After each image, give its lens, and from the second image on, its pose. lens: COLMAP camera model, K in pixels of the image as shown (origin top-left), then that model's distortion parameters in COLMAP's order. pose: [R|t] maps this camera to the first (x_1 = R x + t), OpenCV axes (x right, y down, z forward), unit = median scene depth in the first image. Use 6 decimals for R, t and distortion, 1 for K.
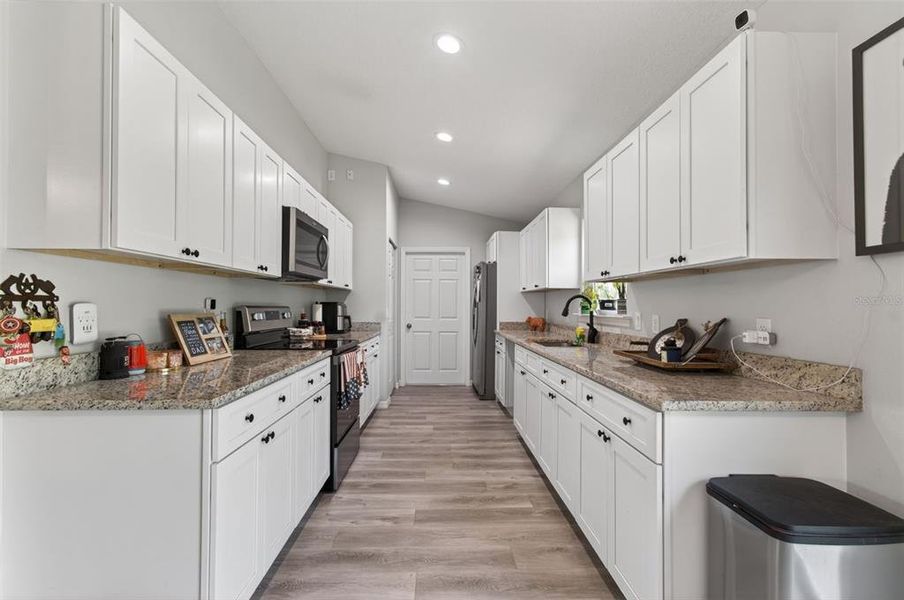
lens RADIAL K [[400.6, 0, 459.4], [0, 400.6, 300.4], [0, 0, 1]] dist [-0.006349, 0.004209]
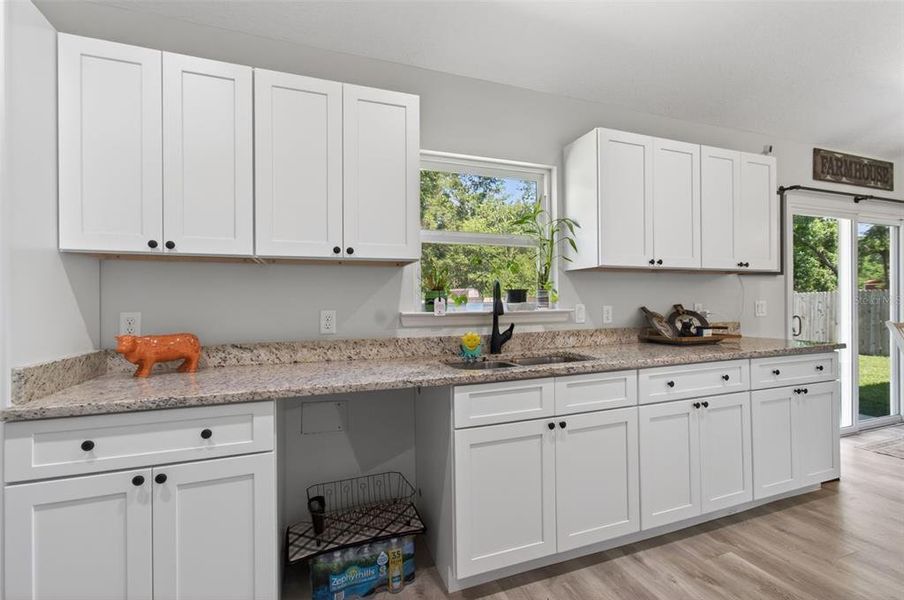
lens RADIAL K [[400.6, 0, 457.6], [0, 400.6, 302.7], [0, 0, 1]] dist [-0.006349, 0.004209]
pose [[-0.296565, 0.002504, 0.955009, -0.427029], [0.000435, 0.999997, -0.002486, 0.034309], [-0.955012, -0.000322, -0.296565, 1.841457]]
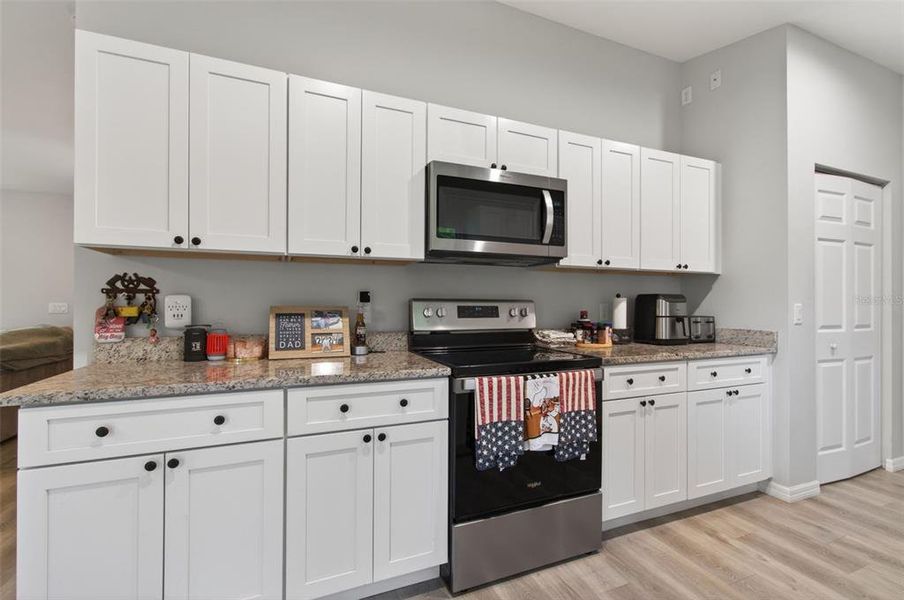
lens RADIAL K [[400.6, 0, 457.2], [0, 400.6, 298.1], [0, 0, 1]] dist [-0.006349, 0.004209]
pose [[0.343105, -0.003255, -0.939291, 0.316374], [0.007906, 0.999969, -0.000578, 0.015496], [0.939264, -0.007228, 0.343120, 0.894415]]
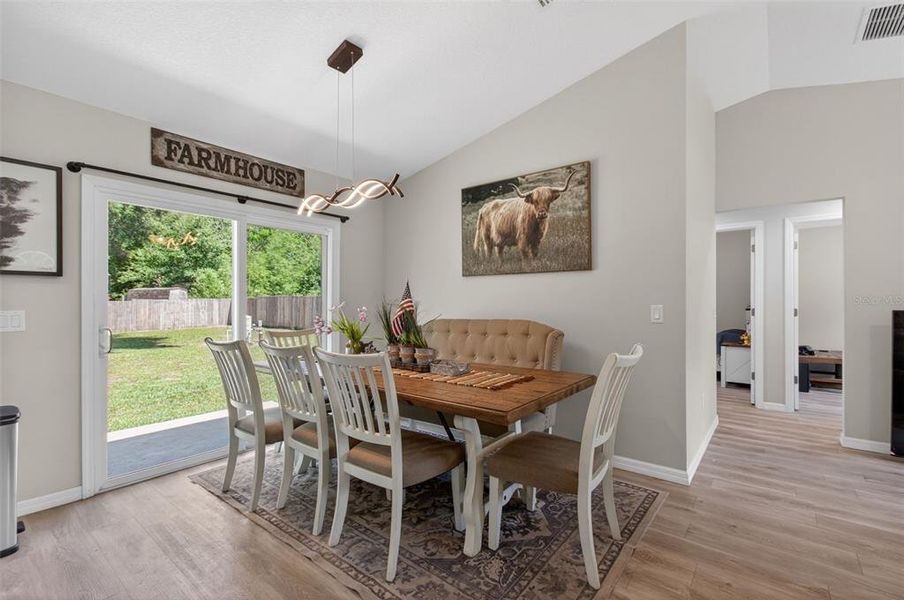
lens RADIAL K [[400.6, 0, 452.4], [0, 400.6, 298.2], [0, 0, 1]] dist [-0.006349, 0.004209]
pose [[-0.747987, 0.003334, 0.663705, -0.913578], [-0.009154, 0.999840, -0.015340, -0.002189], [-0.663651, -0.017550, -0.747837, 0.463707]]
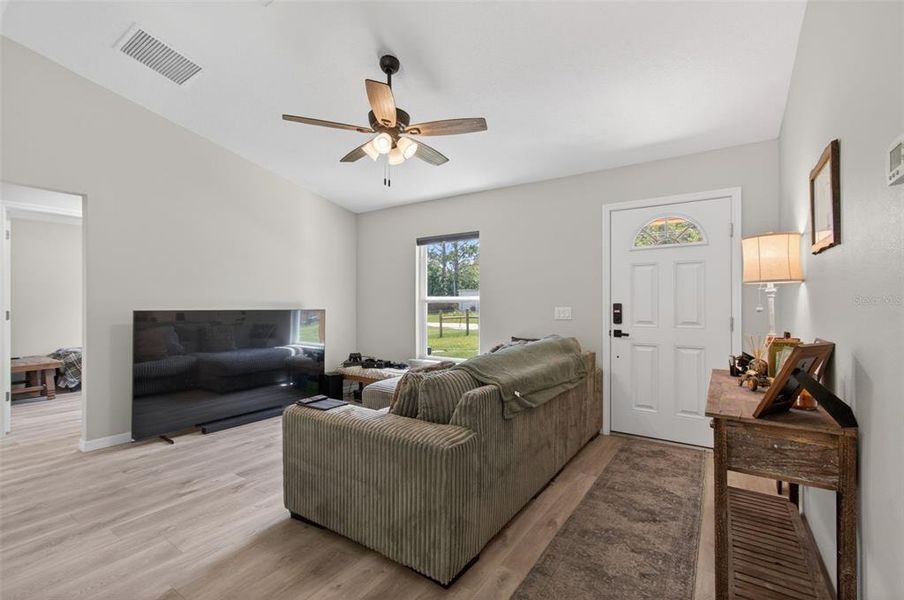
lens RADIAL K [[400.6, 0, 456.8], [0, 400.6, 300.5], [0, 0, 1]] dist [-0.006349, 0.004209]
pose [[-0.601758, -0.006613, -0.798651, -0.666207], [0.007774, 0.999870, -0.014137, -0.001863], [0.798640, -0.014715, -0.601629, 0.324575]]
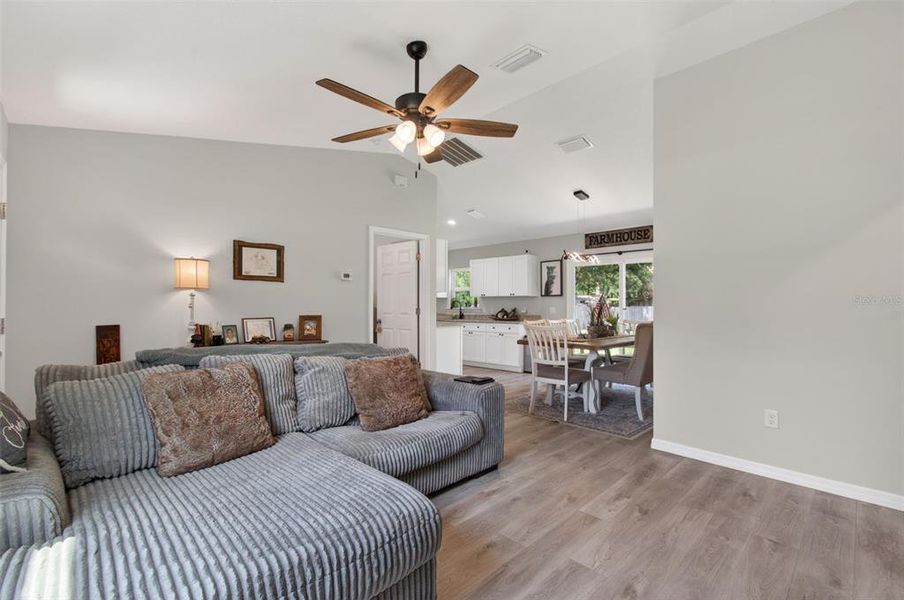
lens RADIAL K [[400.6, 0, 460.8], [0, 400.6, 301.2], [0, 0, 1]] dist [-0.006349, 0.004209]
pose [[0.743918, 0.006563, 0.668238, -2.142895], [-0.007547, 0.999971, -0.001419, -0.013189], [-0.668228, -0.003987, 0.743946, -1.458962]]
